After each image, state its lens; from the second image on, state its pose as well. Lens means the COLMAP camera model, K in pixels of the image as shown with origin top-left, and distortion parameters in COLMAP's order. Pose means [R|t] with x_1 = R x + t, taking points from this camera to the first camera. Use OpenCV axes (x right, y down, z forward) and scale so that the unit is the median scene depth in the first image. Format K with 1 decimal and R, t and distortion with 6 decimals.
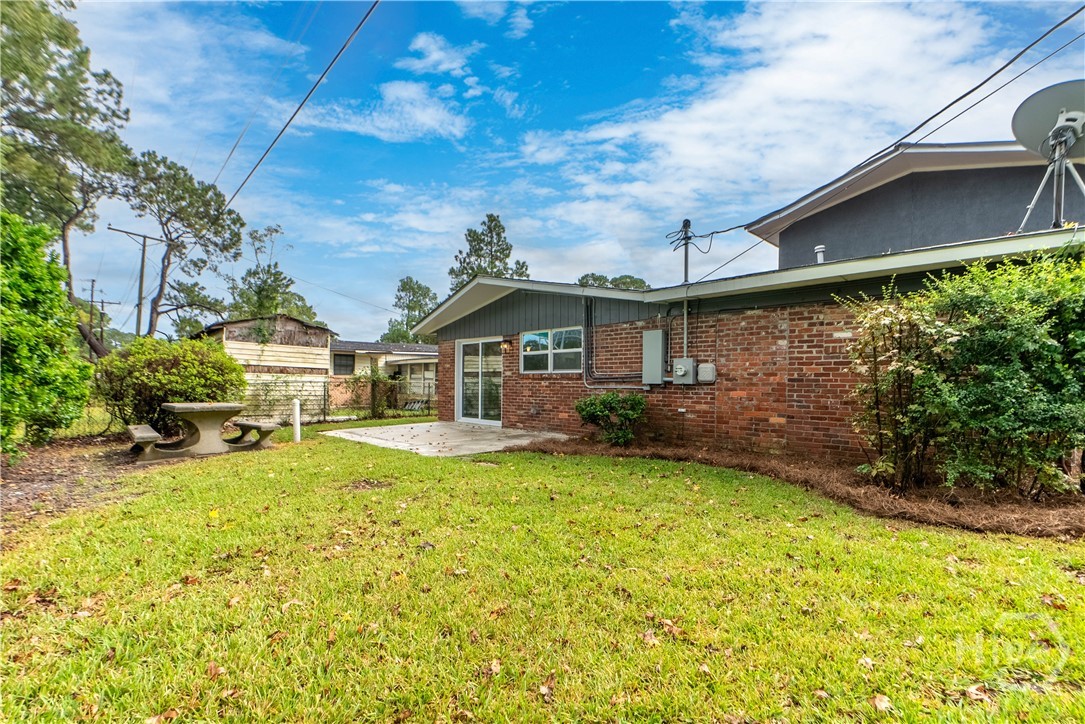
lens RADIAL K [[506.3, 0, 548.6], [0, 506.3, 357.0], [0, 0, 1]] dist [-0.000839, 0.000360]
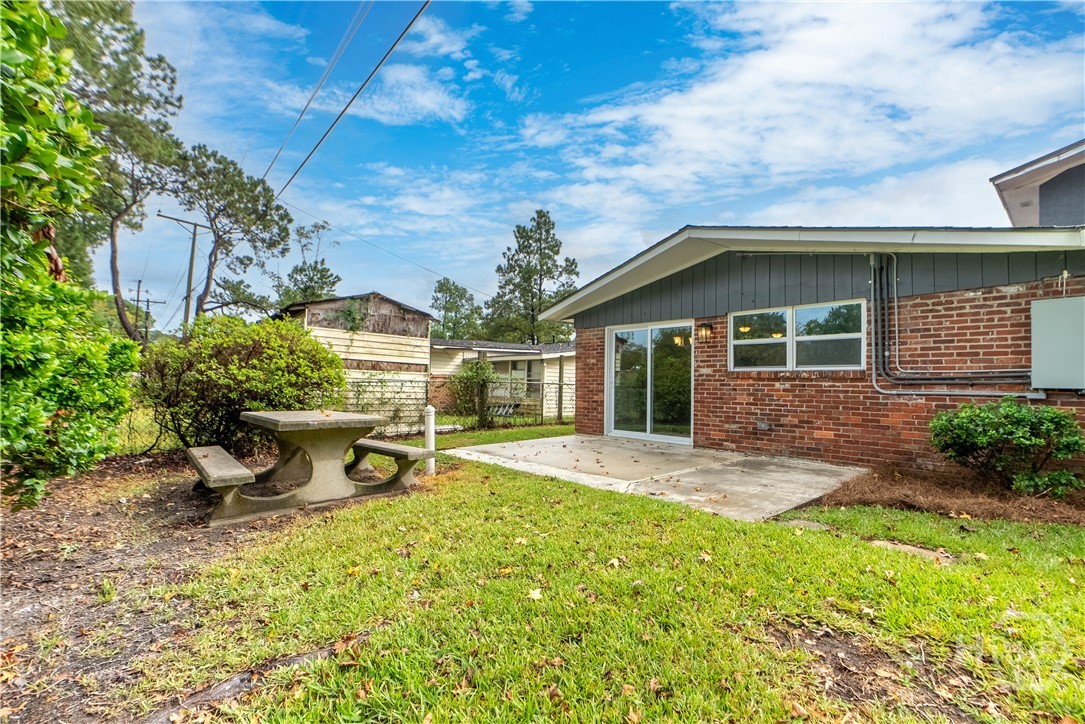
lens RADIAL K [[488.6, 0, 543.9], [0, 488.6, 343.7], [0, 0, 1]] dist [0.003067, 0.000241]
pose [[0.999199, 0.004712, -0.039740, -0.086708], [-0.006059, 0.999409, -0.033836, 0.005836], [0.039558, 0.034049, 0.998637, 0.095851]]
